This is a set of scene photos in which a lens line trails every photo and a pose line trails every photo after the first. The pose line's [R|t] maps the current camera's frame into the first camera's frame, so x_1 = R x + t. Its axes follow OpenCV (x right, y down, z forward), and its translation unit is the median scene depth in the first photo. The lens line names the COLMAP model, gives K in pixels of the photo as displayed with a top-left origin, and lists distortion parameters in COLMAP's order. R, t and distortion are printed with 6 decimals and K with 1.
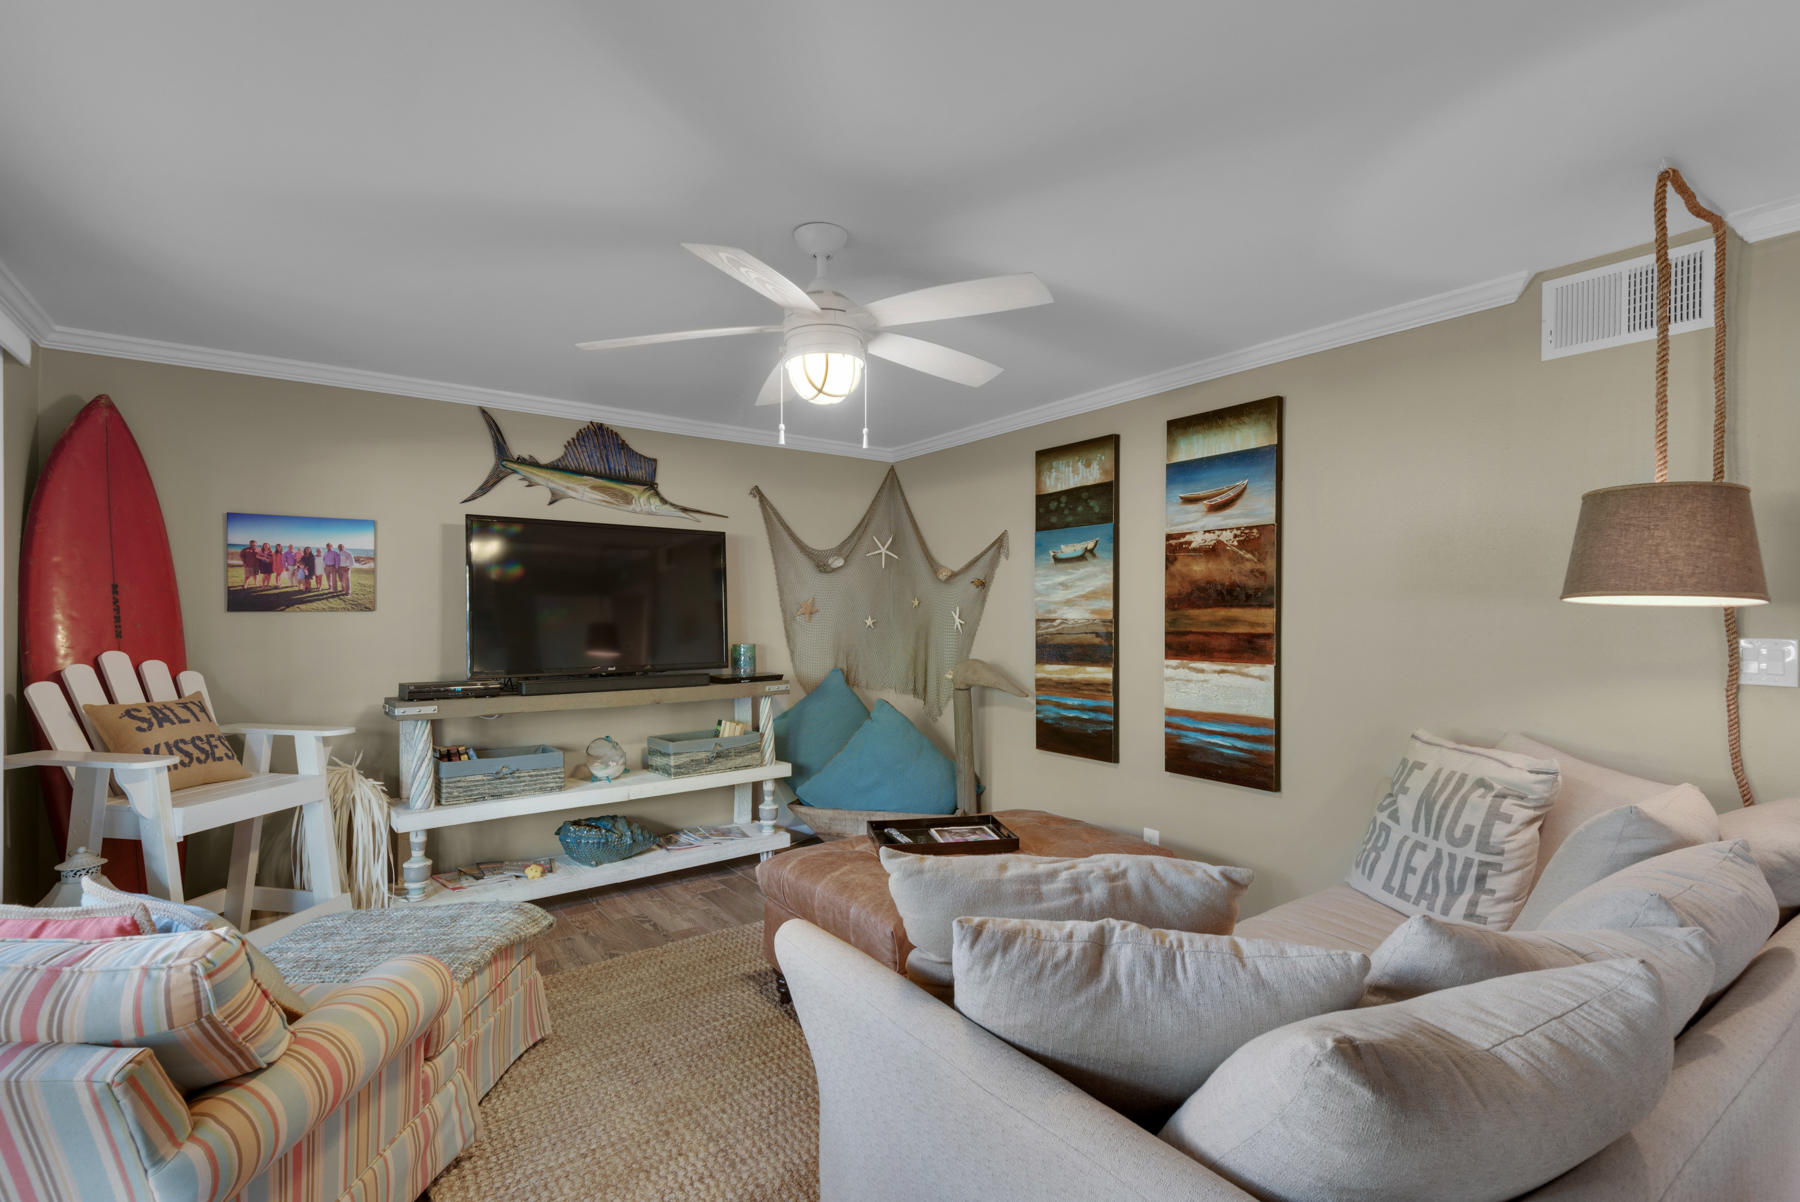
lens RADIAL K [[821.5, 0, 850.0], [0, 821.5, 620.3], [0, 0, 1]] dist [0.003385, -0.008229]
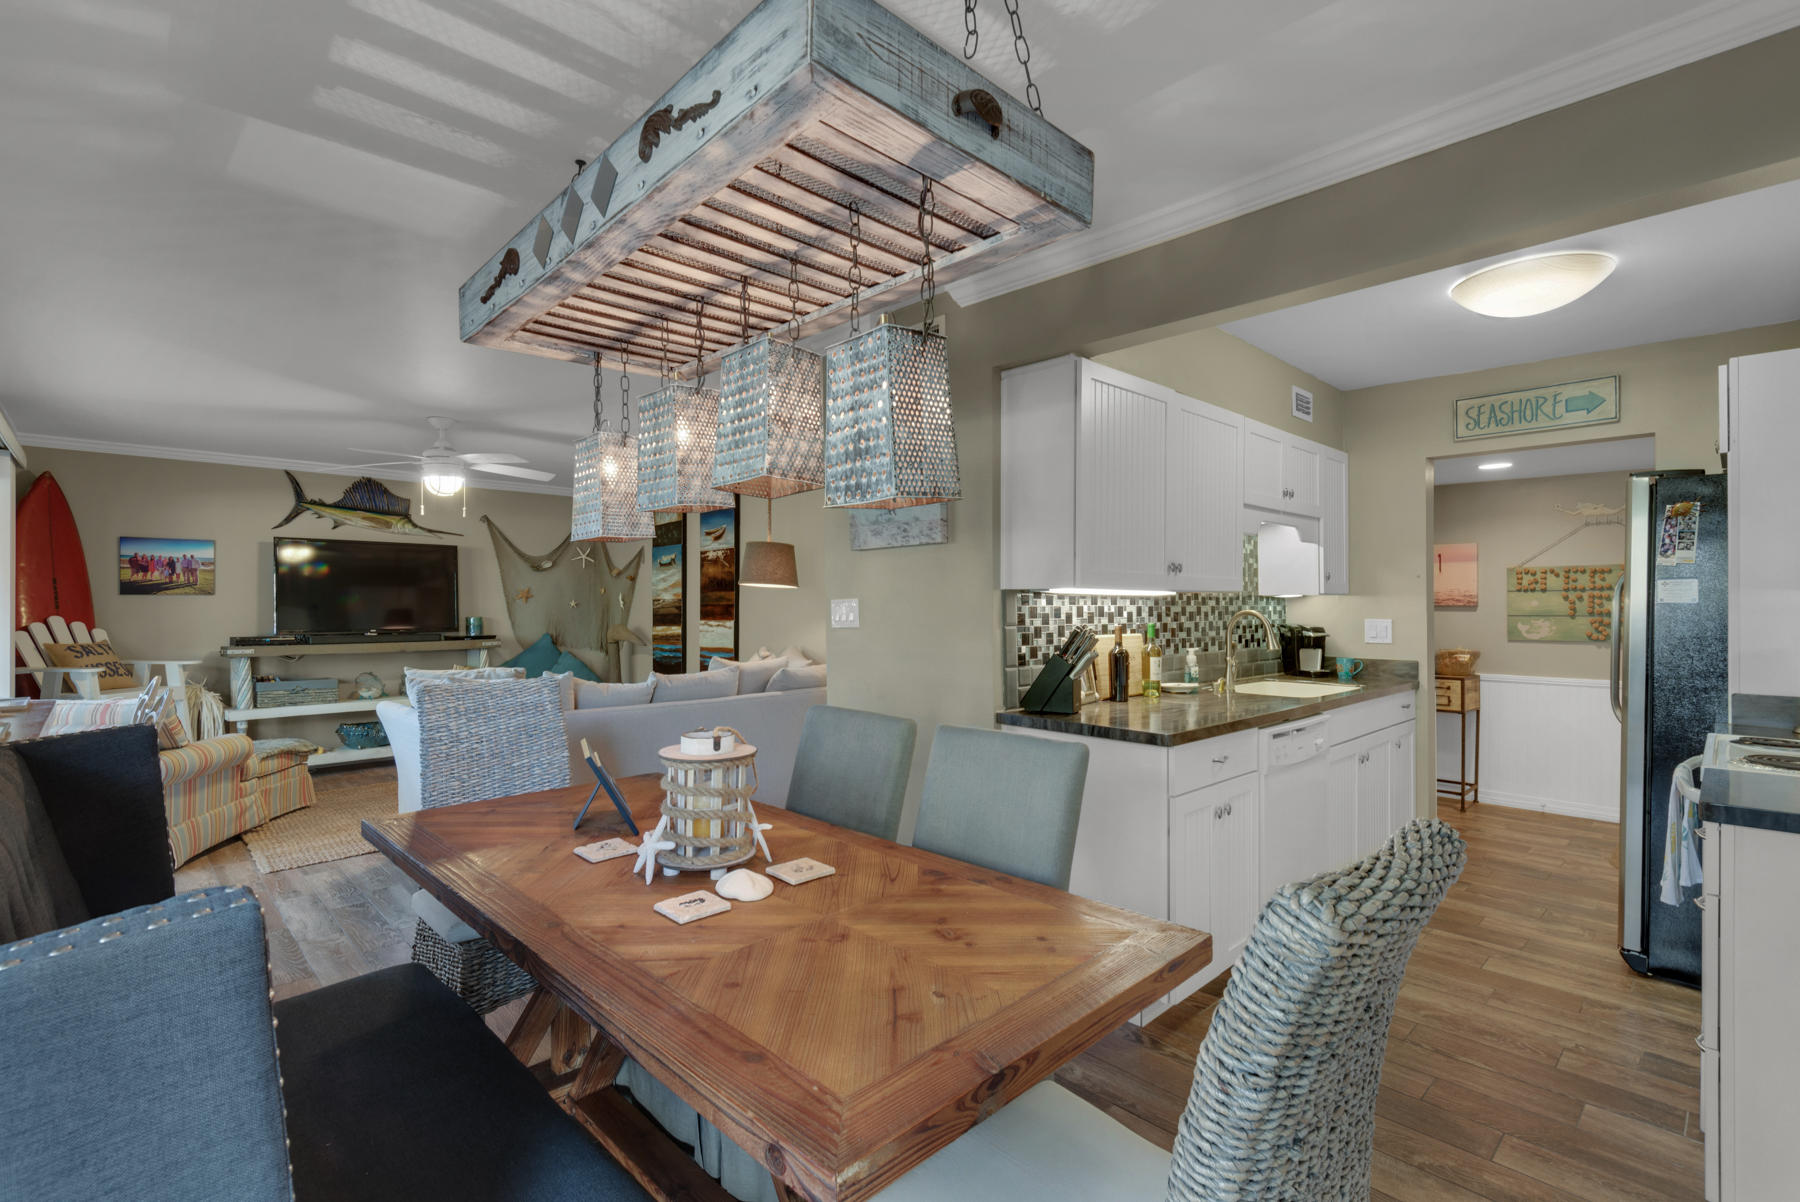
lens RADIAL K [[821.5, 0, 863.5], [0, 821.5, 604.7], [0, 0, 1]] dist [0.003385, -0.008229]
pose [[0.988266, -0.004054, 0.152688, 0.504775], [0.005859, 0.999918, -0.011375, 0.038665], [-0.152629, 0.012136, 0.988209, -0.910688]]
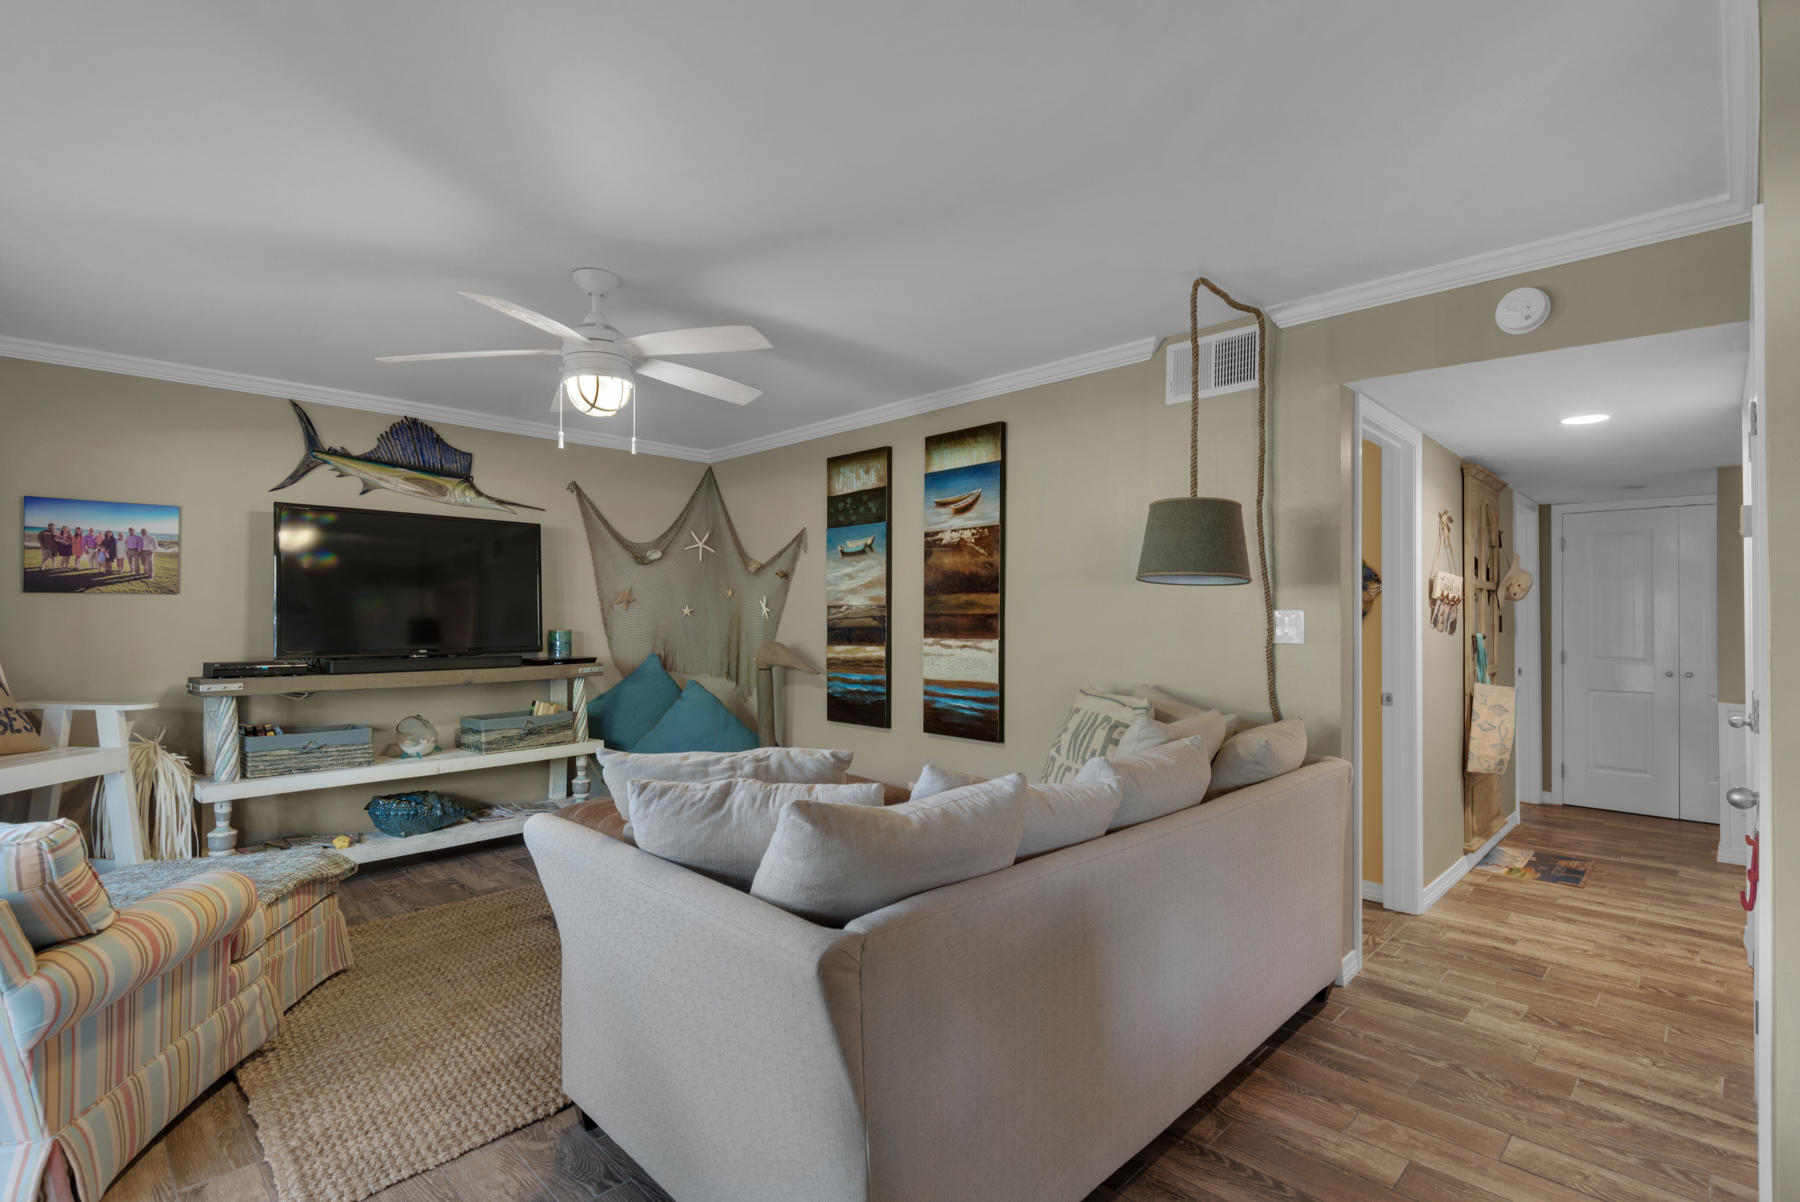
lens RADIAL K [[842.9, 0, 866.5], [0, 842.9, 609.8], [0, 0, 1]] dist [-0.020412, -0.004235]
pose [[0.984336, 0.001798, 0.176295, 0.096348], [0.001141, 0.999862, -0.016565, 0.029512], [-0.176300, 0.016507, 0.984198, -0.192292]]
